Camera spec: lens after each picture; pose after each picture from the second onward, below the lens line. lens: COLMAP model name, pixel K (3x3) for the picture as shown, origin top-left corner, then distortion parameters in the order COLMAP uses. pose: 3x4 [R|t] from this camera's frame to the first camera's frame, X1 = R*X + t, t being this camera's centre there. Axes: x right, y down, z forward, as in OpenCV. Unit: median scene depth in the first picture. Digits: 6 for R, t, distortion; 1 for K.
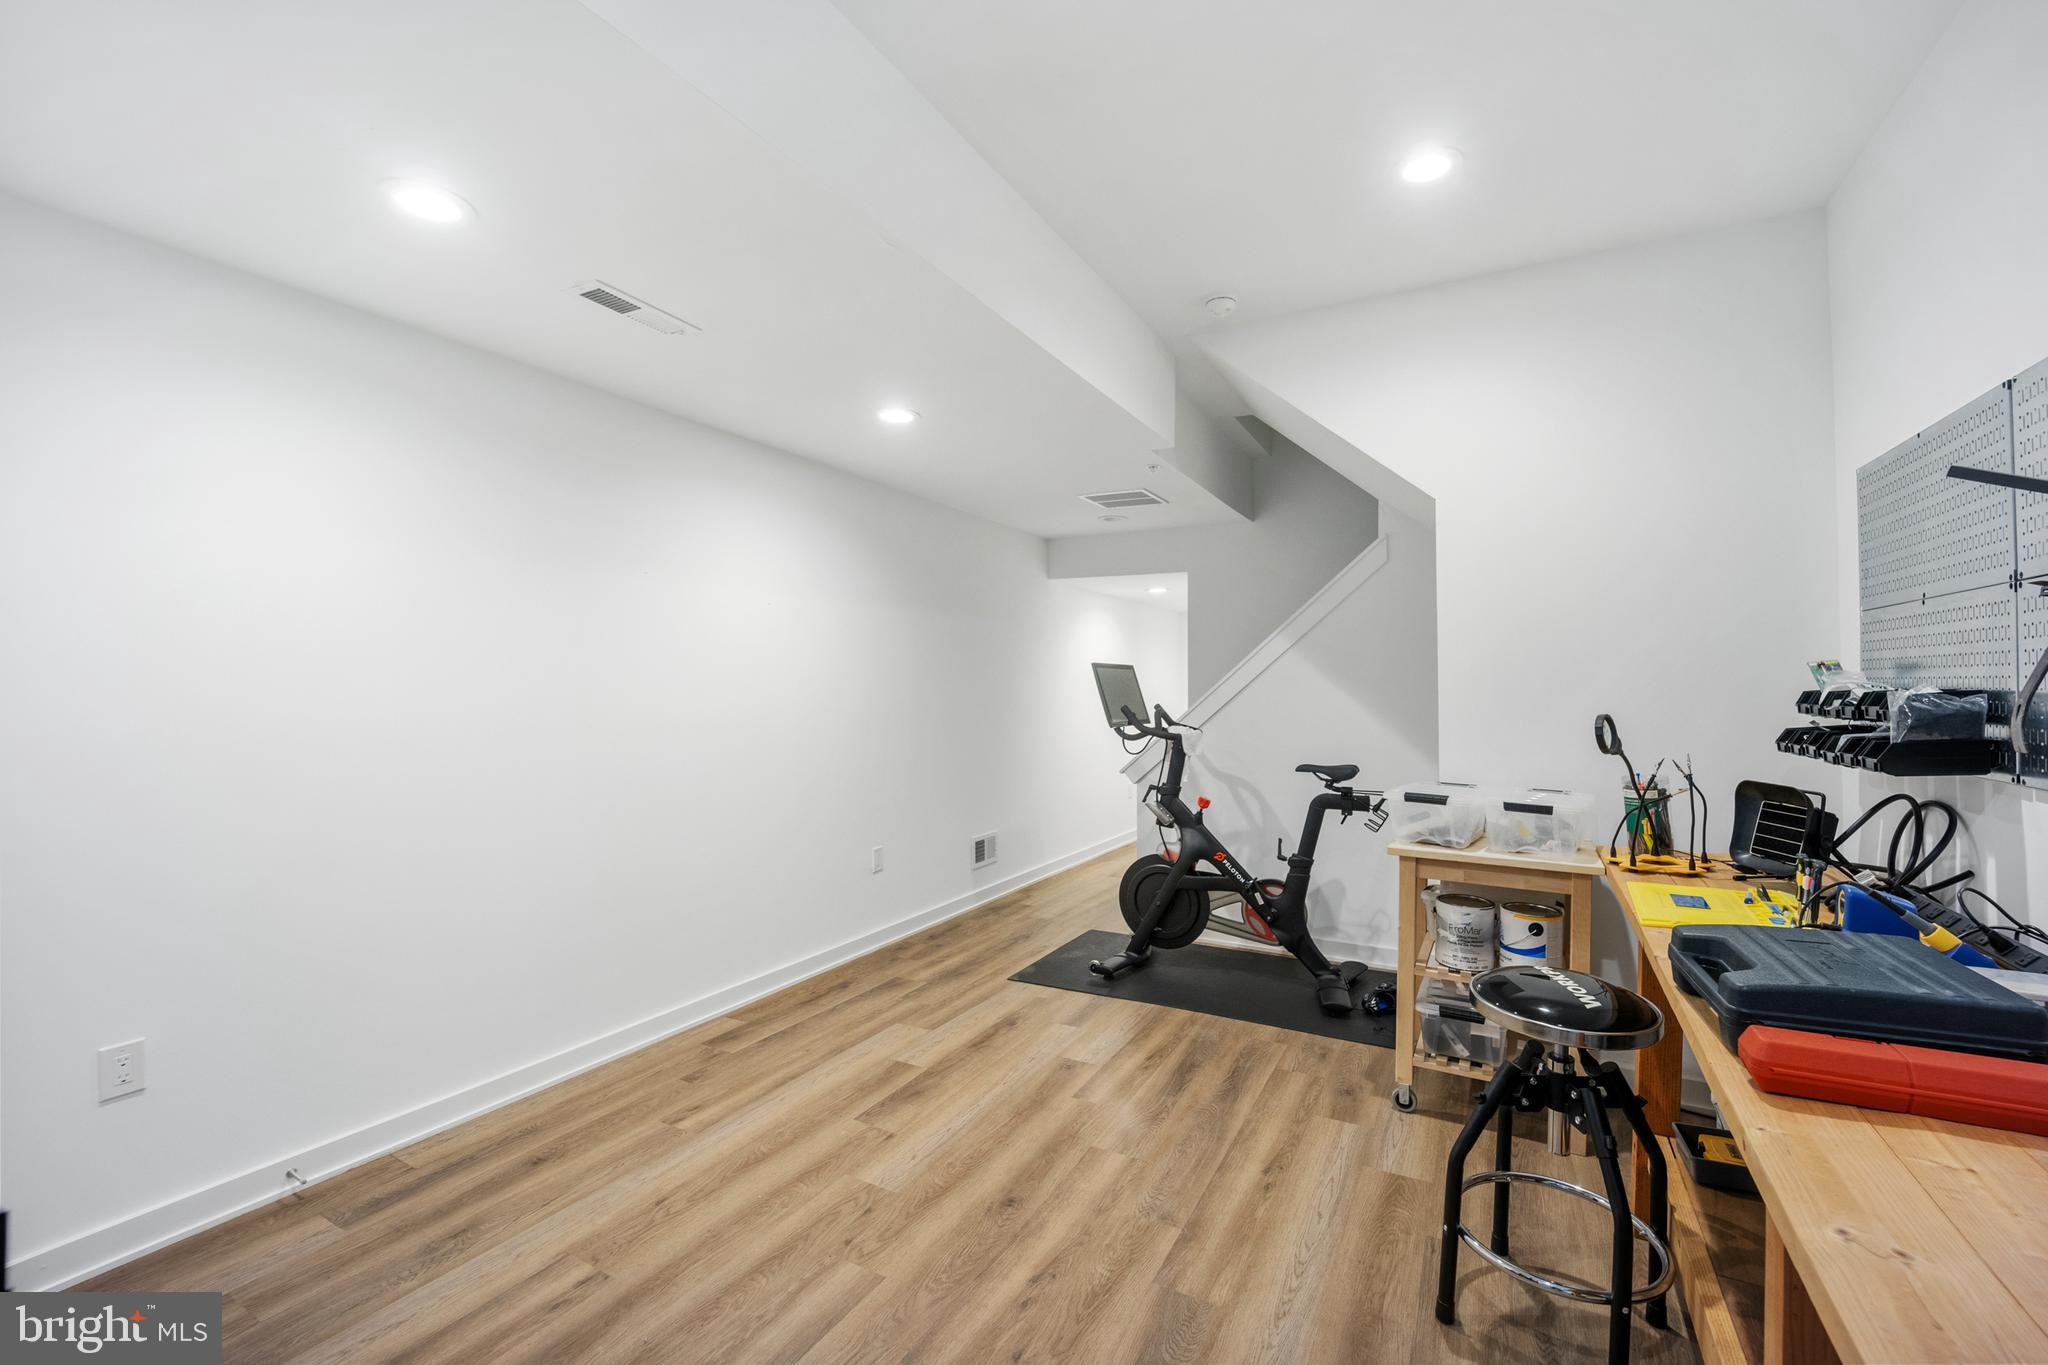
lens RADIAL K [[834.2, 0, 1025.9], [0, 834.2, 663.7], [0, 0, 1]] dist [0.000637, 0.000073]
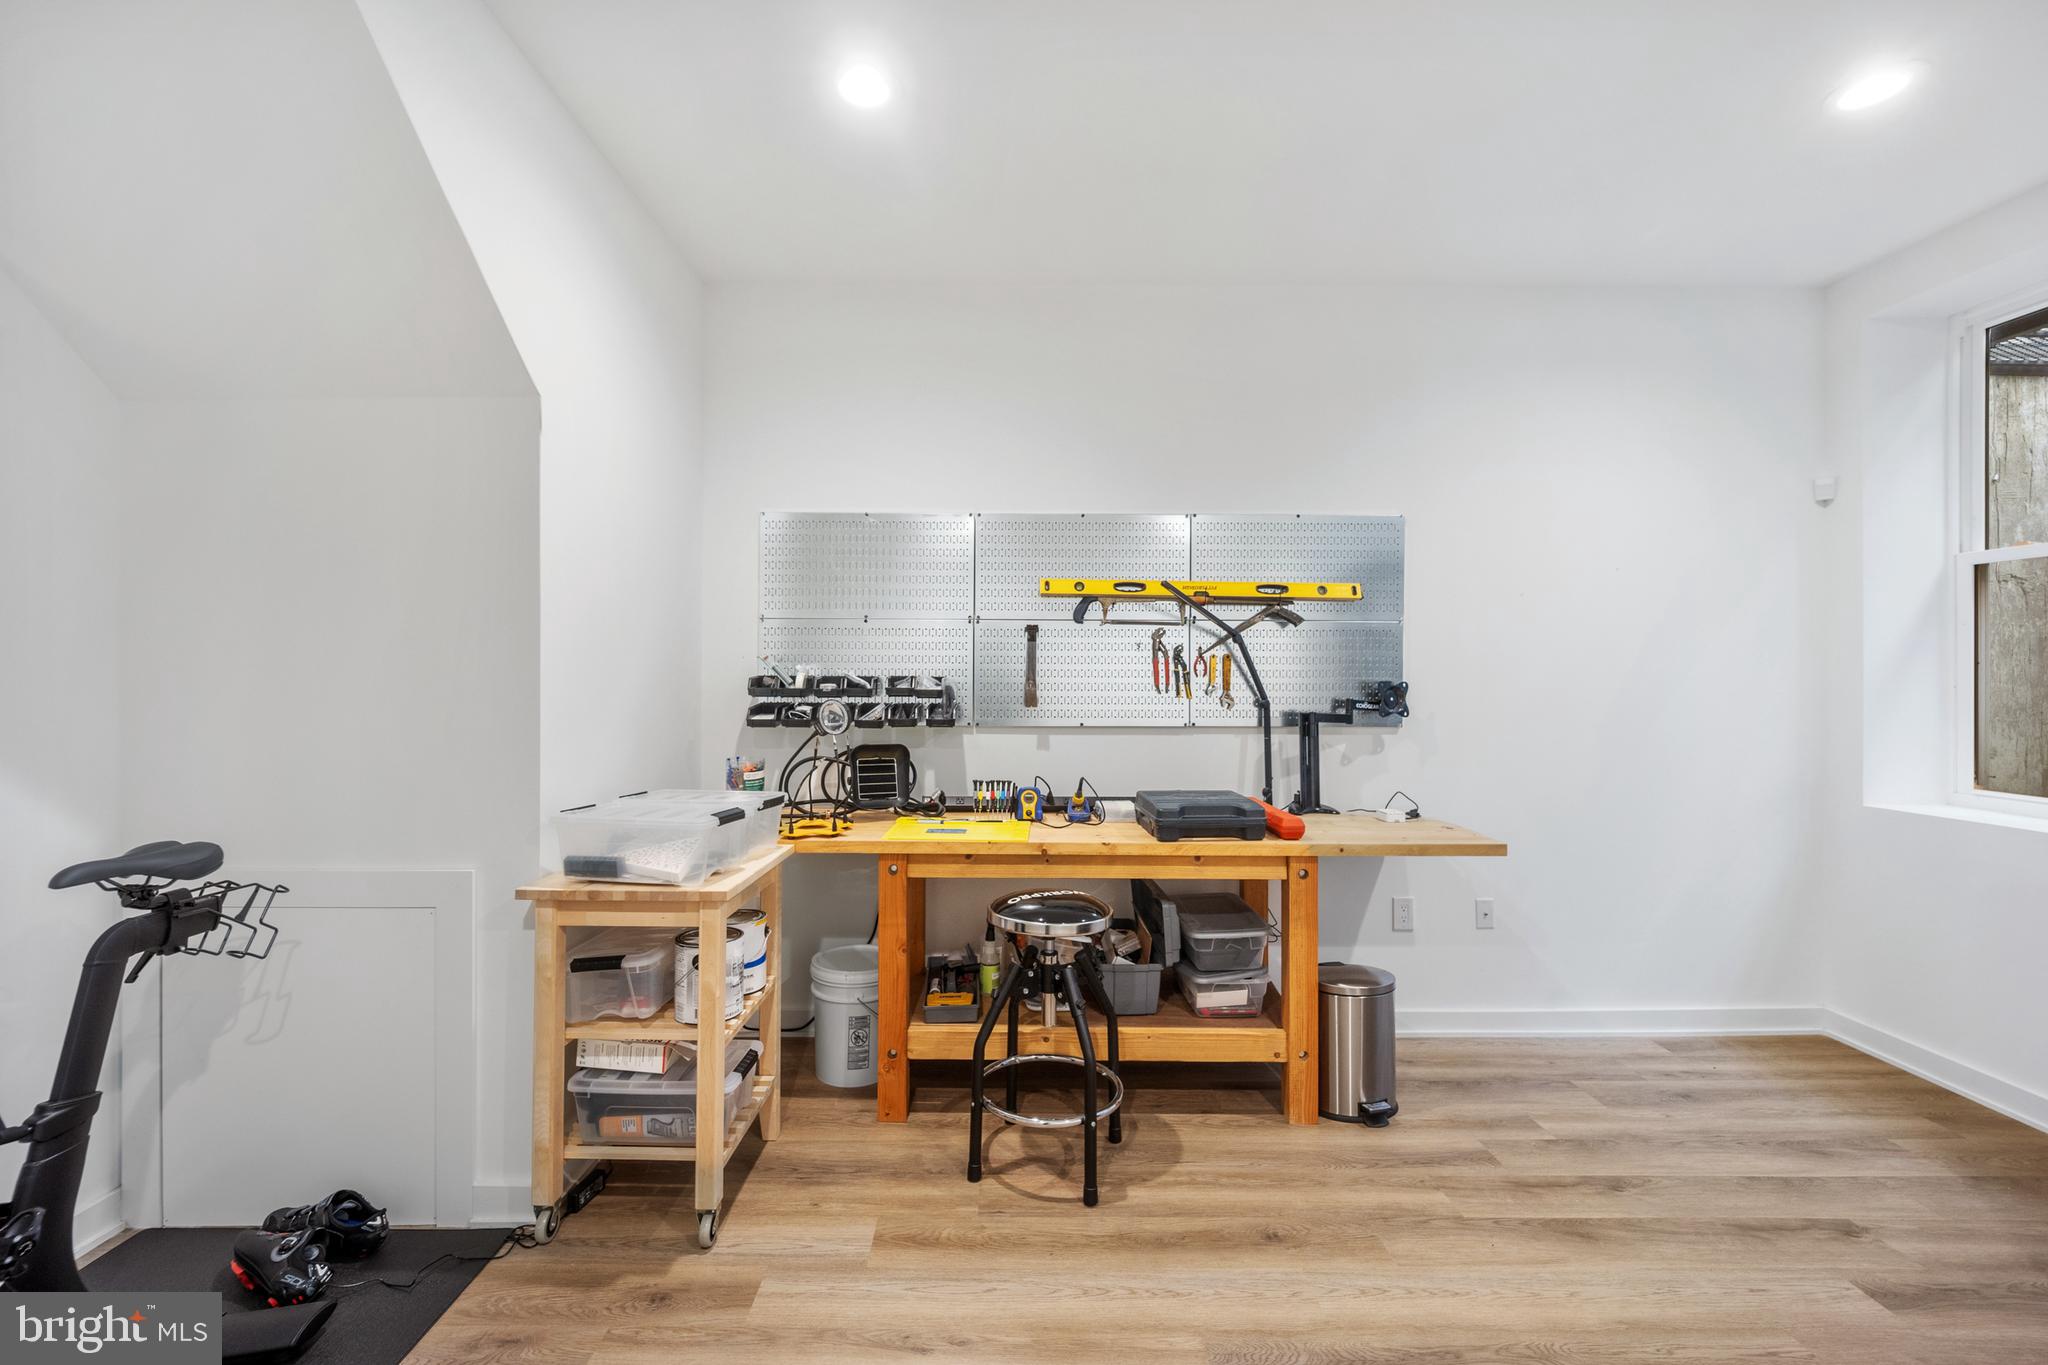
lens RADIAL K [[834.2, 0, 1025.9], [0, 834.2, 663.7], [0, 0, 1]] dist [0.000637, 0.000073]
pose [[-0.487010, 0.022636, 0.873103, -0.350266], [-0.018048, 0.999190, -0.035971, 0.042530], [-0.873210, -0.033276, -0.486207, 1.158735]]
